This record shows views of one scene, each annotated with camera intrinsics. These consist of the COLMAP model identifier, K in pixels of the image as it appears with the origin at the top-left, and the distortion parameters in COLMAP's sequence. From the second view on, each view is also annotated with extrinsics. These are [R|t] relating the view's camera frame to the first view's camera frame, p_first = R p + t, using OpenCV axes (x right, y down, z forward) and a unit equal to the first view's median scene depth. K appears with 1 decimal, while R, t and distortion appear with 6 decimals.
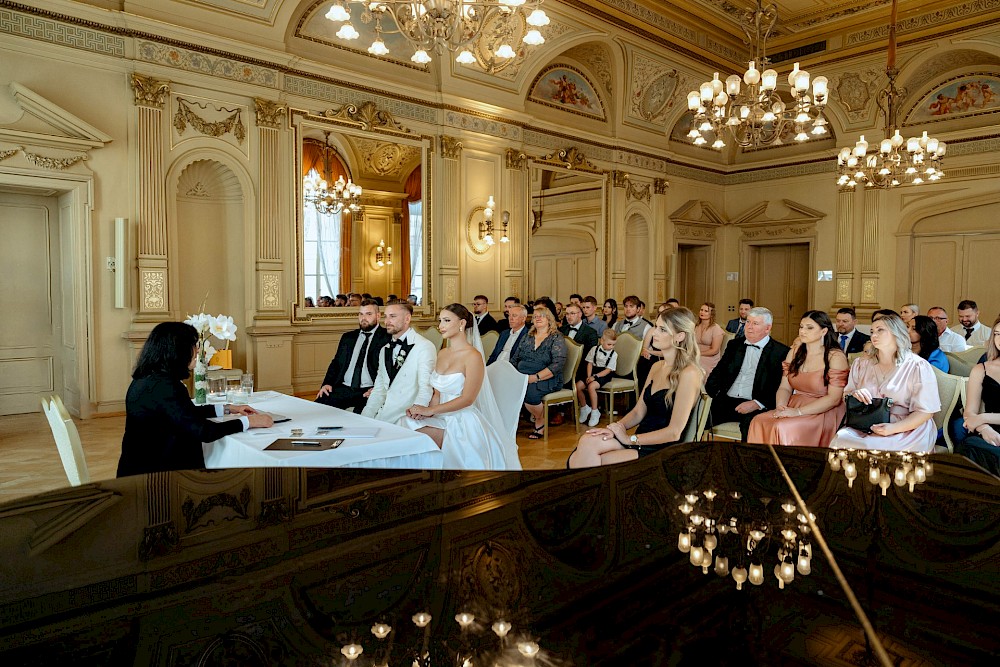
lens RADIAL K [[677.5, 0, 500.0], [0, 677.5, 333.5], [0, 0, 1]] dist [-0.004730, -0.001299]
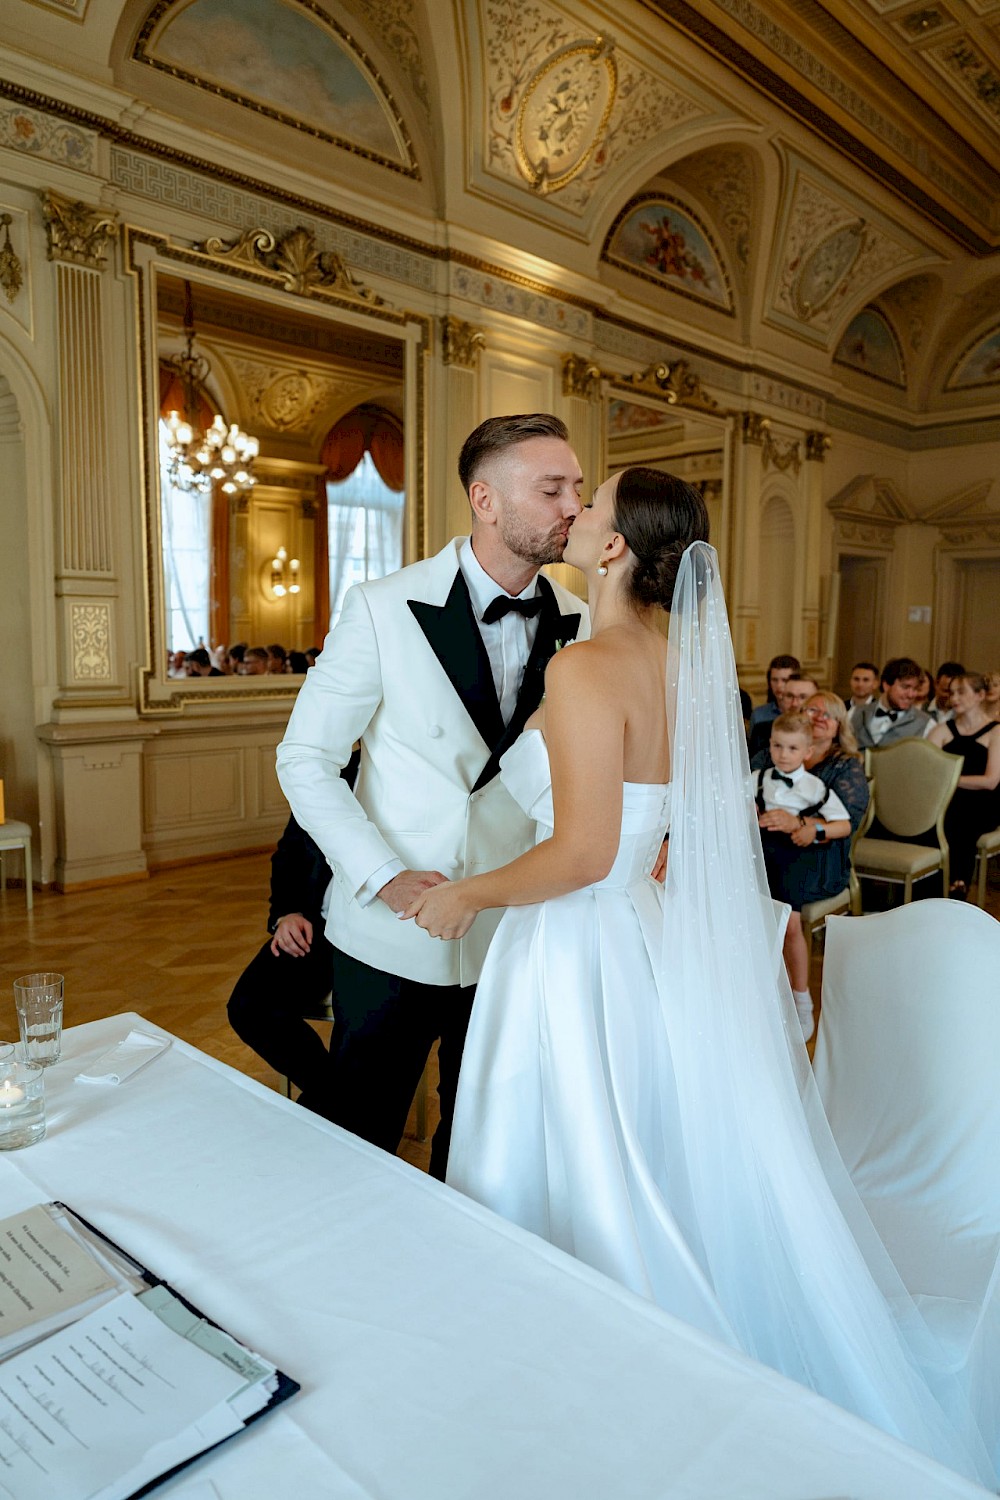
lens RADIAL K [[1033.4, 0, 505.8], [0, 1033.4, 752.5], [0, 0, 1]] dist [-0.004019, 0.001842]
pose [[0.997862, -0.005594, 0.065121, -0.083831], [0.002408, 0.998801, 0.048905, -0.017580], [-0.065316, -0.048643, 0.996678, 0.227700]]
